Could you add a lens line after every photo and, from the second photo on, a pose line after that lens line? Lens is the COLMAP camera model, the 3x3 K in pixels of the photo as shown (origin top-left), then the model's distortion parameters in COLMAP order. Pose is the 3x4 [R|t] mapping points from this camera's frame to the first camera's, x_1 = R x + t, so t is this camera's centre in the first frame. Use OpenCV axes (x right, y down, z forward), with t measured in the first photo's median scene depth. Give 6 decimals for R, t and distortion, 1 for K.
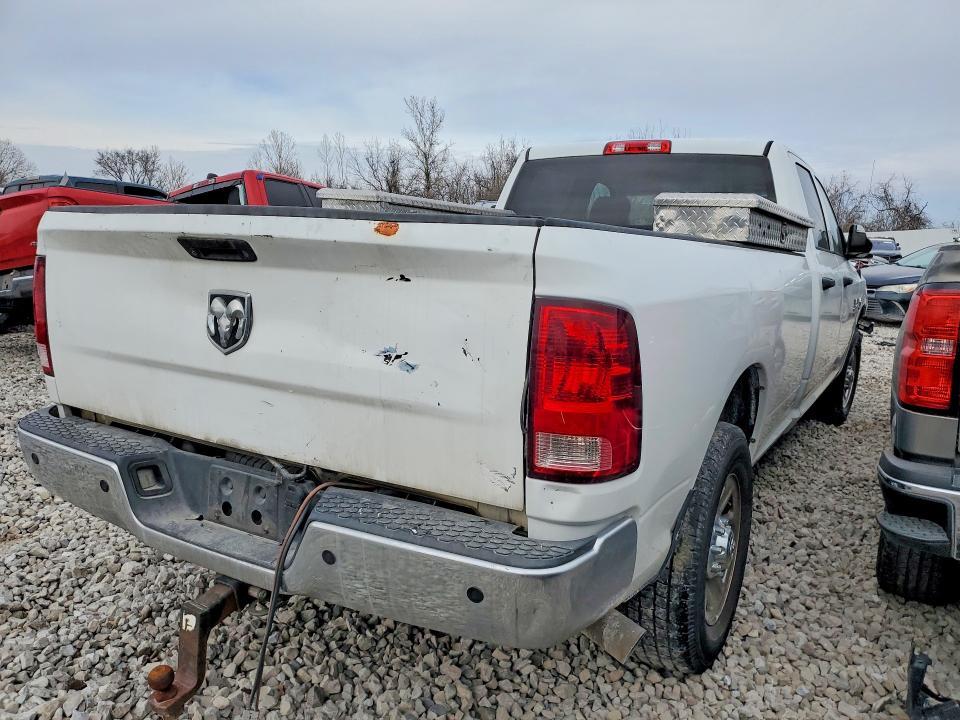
lens RADIAL K [[754.8, 0, 483.0], [0, 754.8, 366.9], [0, 0, 1]] dist [0.068425, -0.021830]
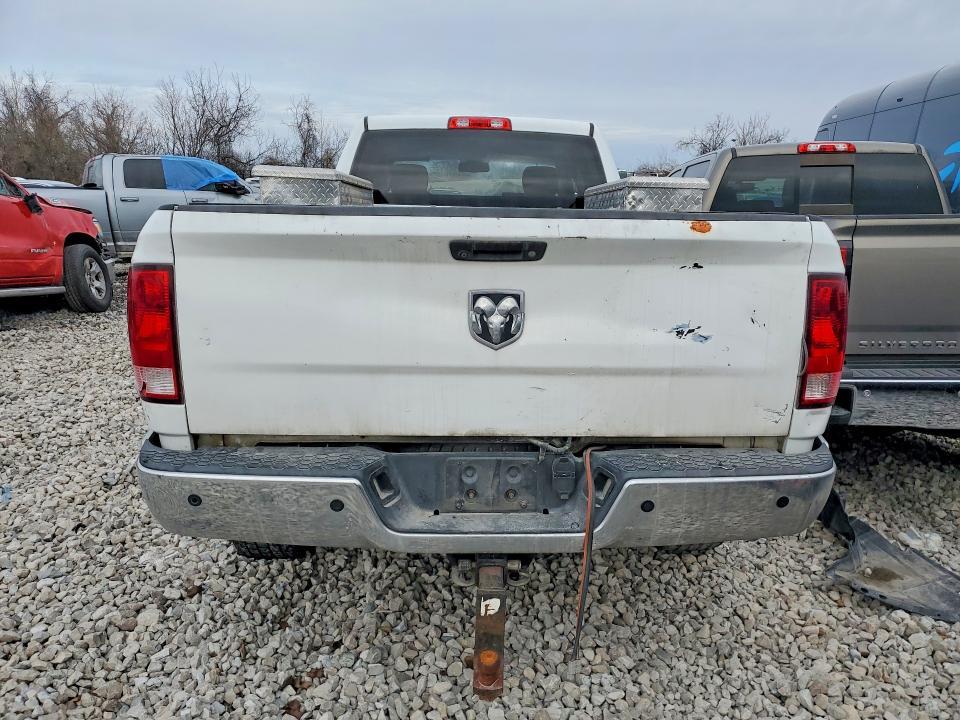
lens RADIAL K [[754.8, 0, 483.9], [0, 754.8, 365.2], [0, 0, 1]] dist [0.068425, -0.021830]
pose [[0.840776, -0.139065, 0.523218, -0.903888], [0.105991, 0.990026, 0.092817, -0.093943], [-0.530907, -0.022582, 0.847129, 0.121826]]
